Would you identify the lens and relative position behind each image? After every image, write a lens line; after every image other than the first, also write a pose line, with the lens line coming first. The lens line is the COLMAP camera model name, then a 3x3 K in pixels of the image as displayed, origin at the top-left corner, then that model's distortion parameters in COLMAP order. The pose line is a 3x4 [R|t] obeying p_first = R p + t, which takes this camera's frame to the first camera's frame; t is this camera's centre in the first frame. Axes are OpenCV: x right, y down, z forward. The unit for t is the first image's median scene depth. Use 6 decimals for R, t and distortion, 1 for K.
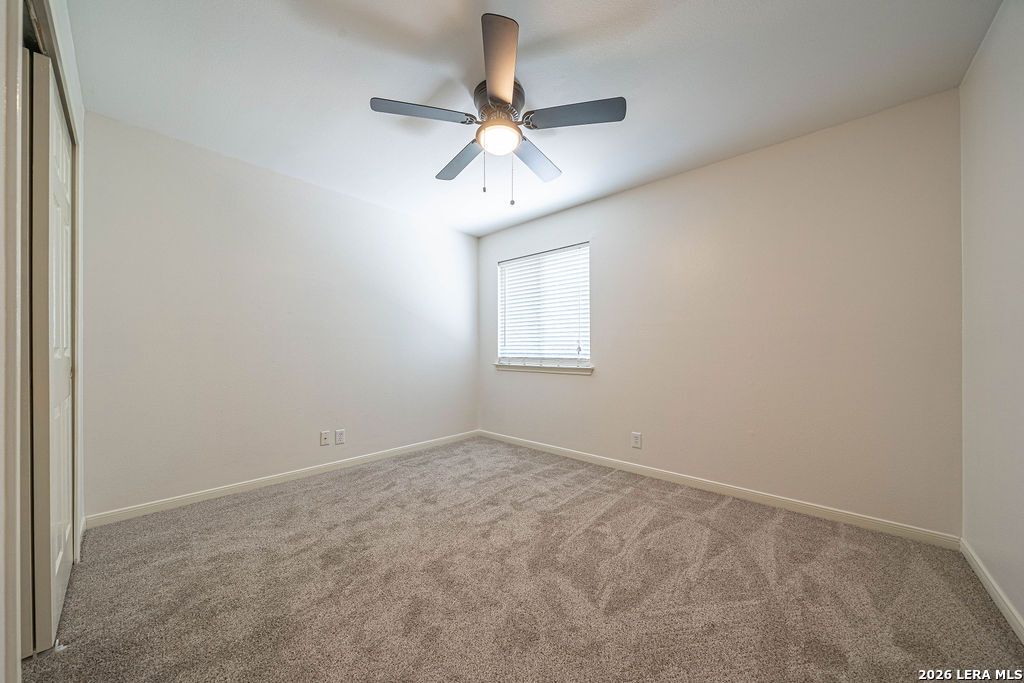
lens RADIAL K [[355.5, 0, 503.2], [0, 355.5, 349.0], [0, 0, 1]] dist [-0.005069, -0.000160]
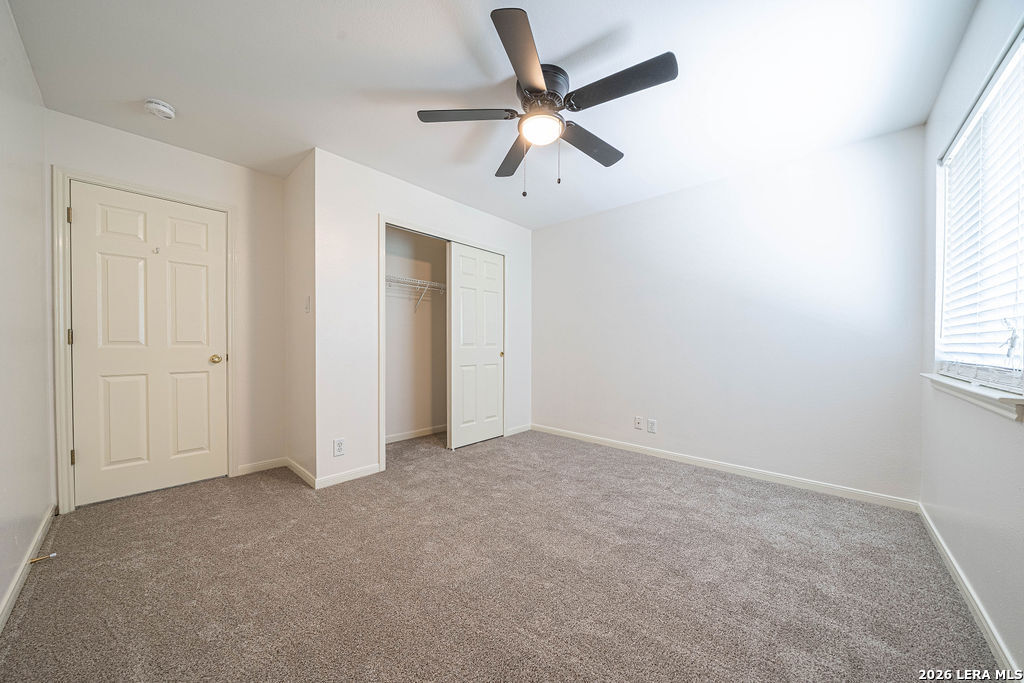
lens RADIAL K [[355.5, 0, 503.2], [0, 355.5, 349.0], [0, 0, 1]] dist [-0.005069, -0.000160]
pose [[-0.010848, 0.013672, -0.999848, 0.636932], [-0.000333, 0.999906, 0.013677, 0.002338], [0.999941, 0.000481, -0.010842, 0.593130]]
